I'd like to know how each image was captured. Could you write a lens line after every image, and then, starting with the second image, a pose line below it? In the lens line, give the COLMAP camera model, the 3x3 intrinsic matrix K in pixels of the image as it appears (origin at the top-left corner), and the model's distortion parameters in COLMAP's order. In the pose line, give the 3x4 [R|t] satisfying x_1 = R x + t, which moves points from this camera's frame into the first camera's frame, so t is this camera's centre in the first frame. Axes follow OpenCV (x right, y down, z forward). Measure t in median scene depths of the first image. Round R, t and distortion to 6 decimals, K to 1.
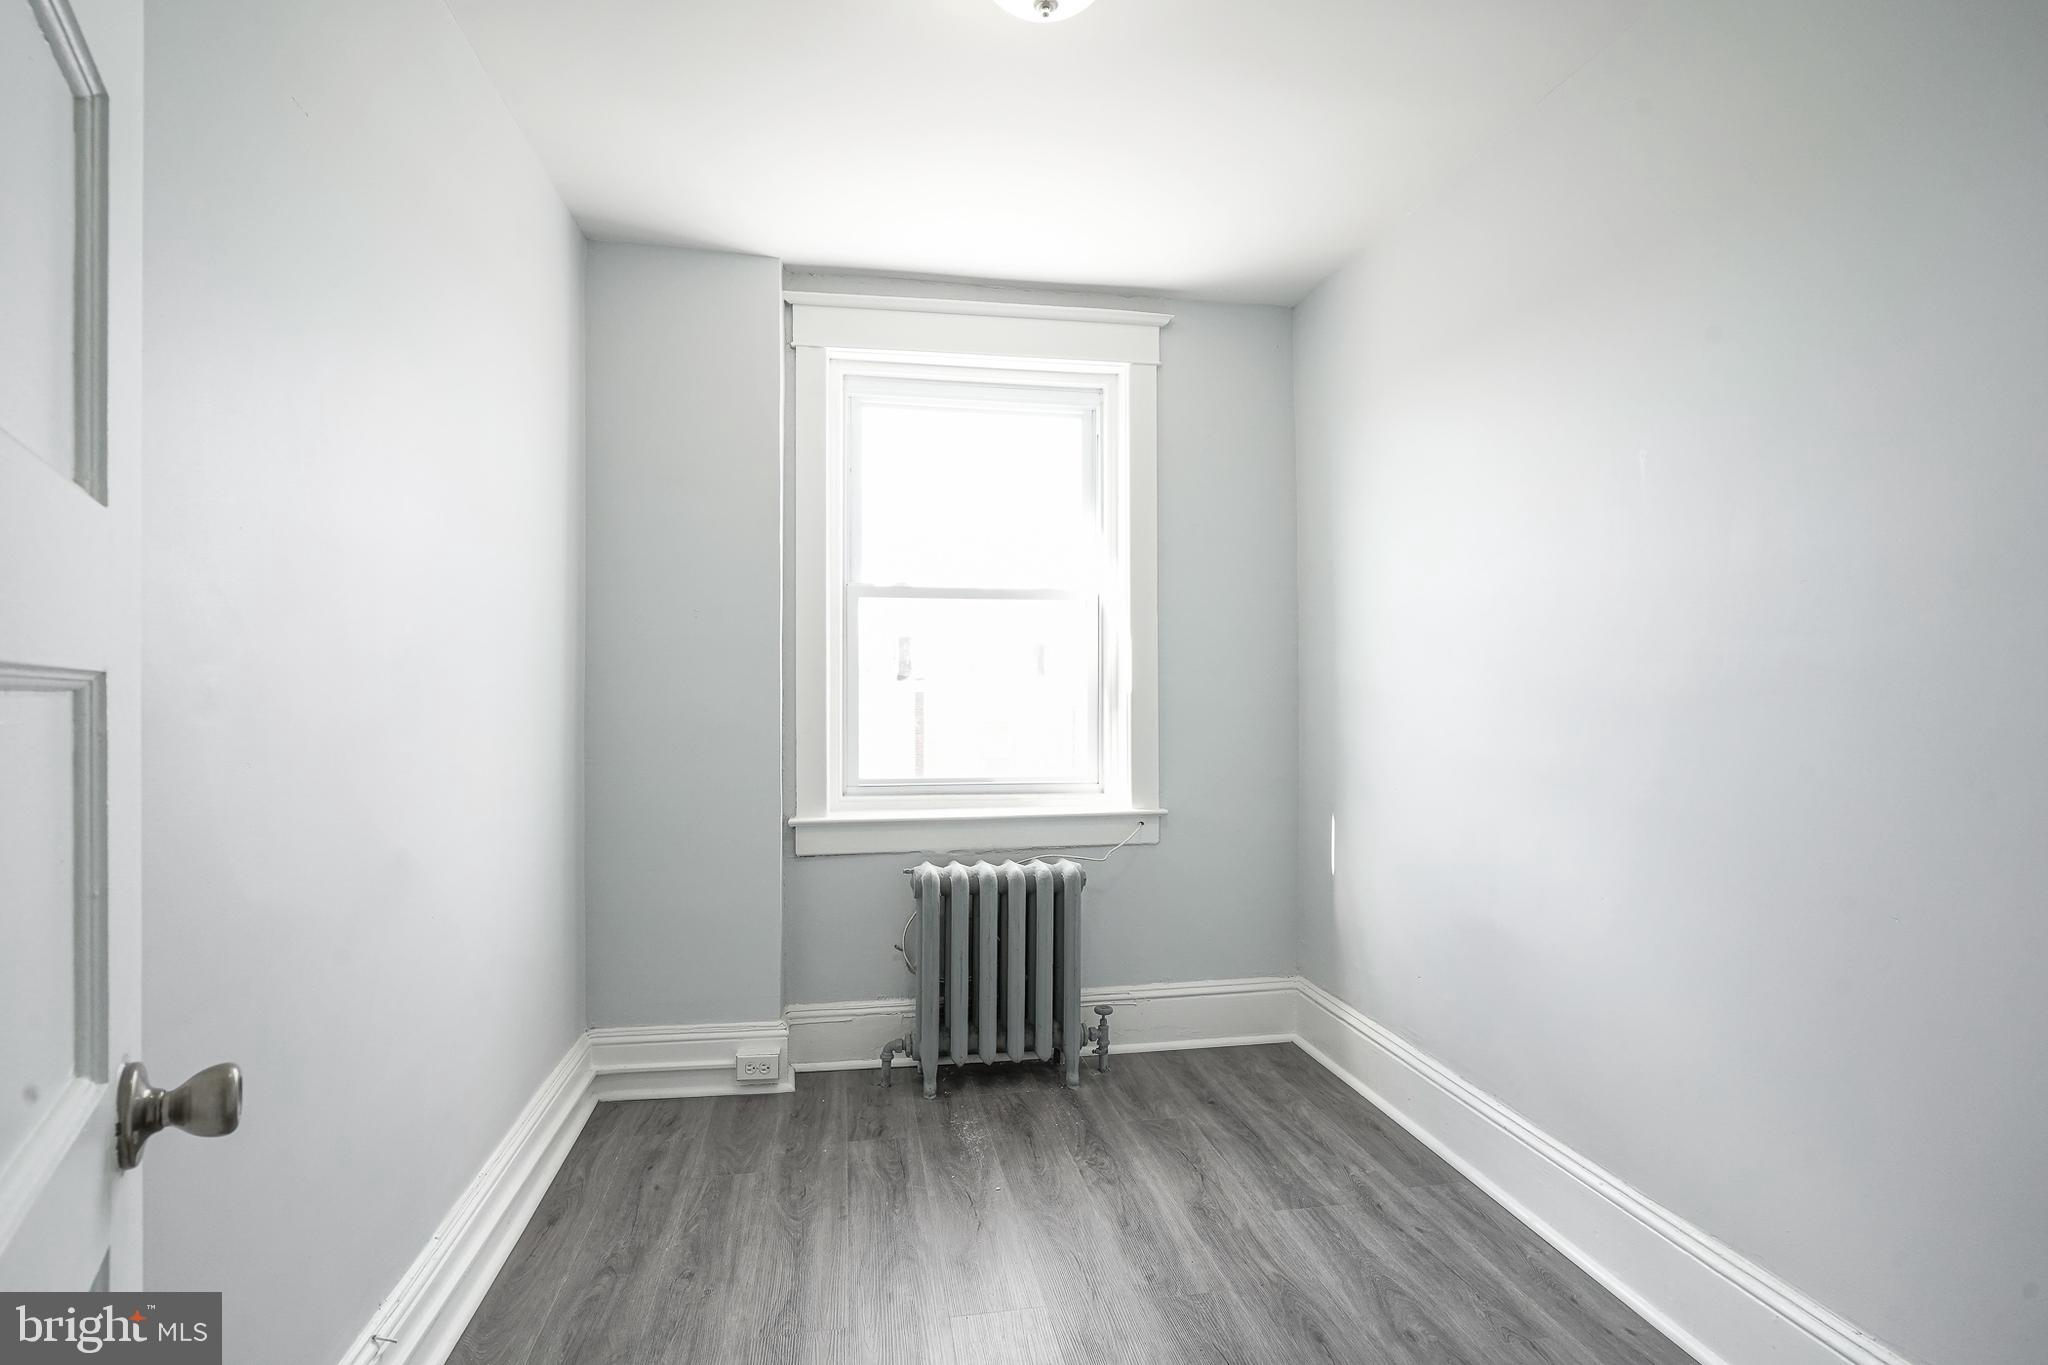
lens RADIAL K [[1012.2, 0, 1026.8], [0, 1012.2, 689.3], [0, 0, 1]] dist [-0.007420, 0.003632]
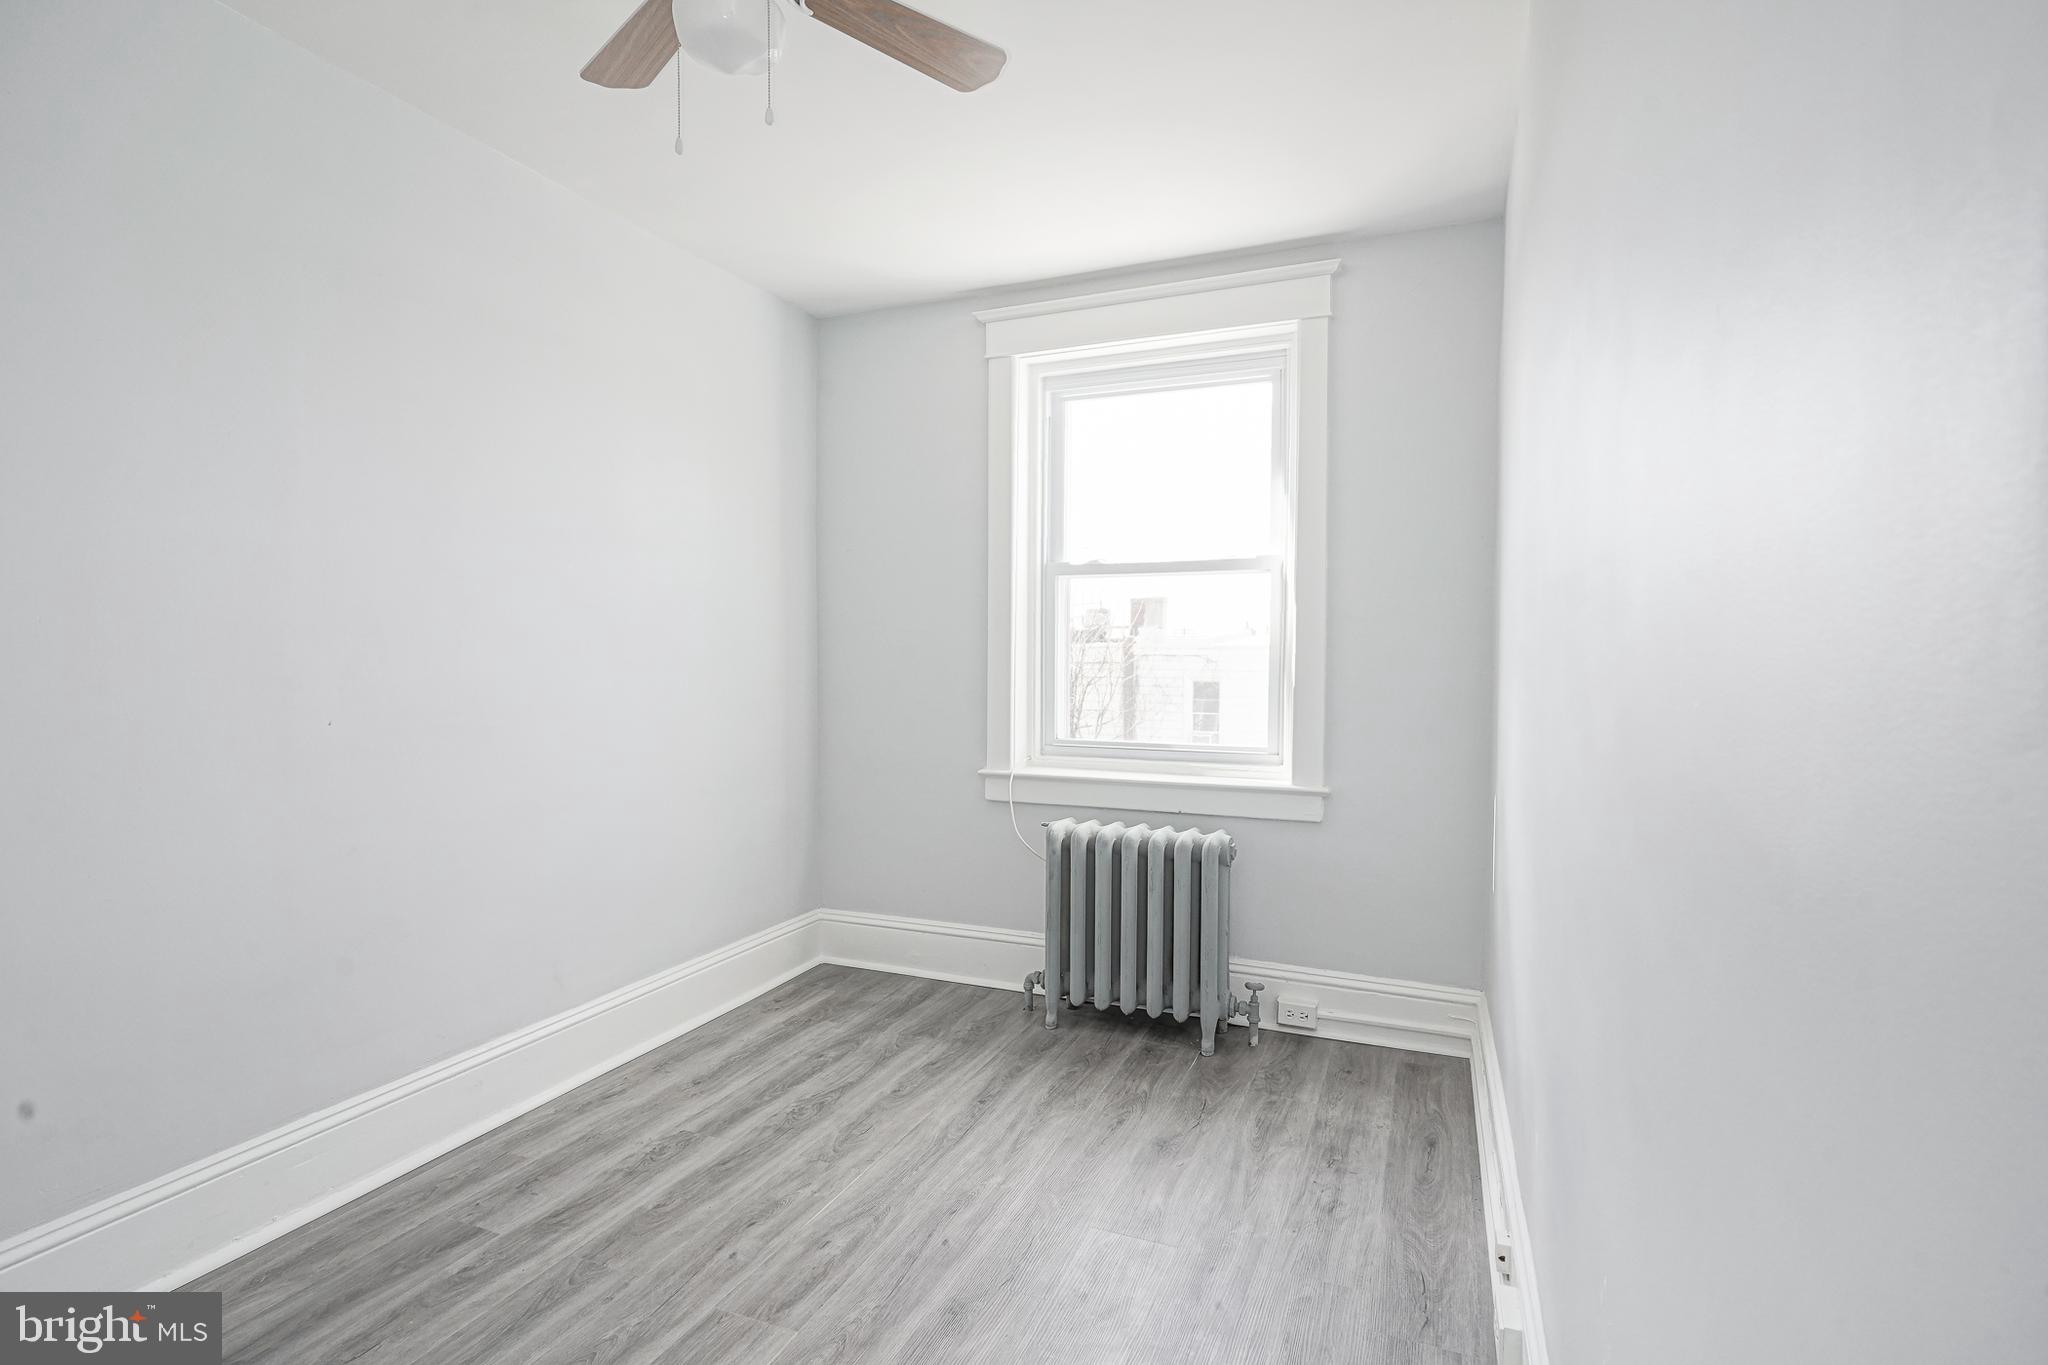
lens RADIAL K [[1012.2, 0, 1020.5], [0, 1012.2, 673.9], [0, 0, 1]] dist [-0.007420, 0.003632]
pose [[0.834418, 0.019261, -0.550796, 0.425545], [-0.007120, 0.999682, 0.024172, -0.009804], [0.551087, -0.016248, 0.834290, 0.055707]]
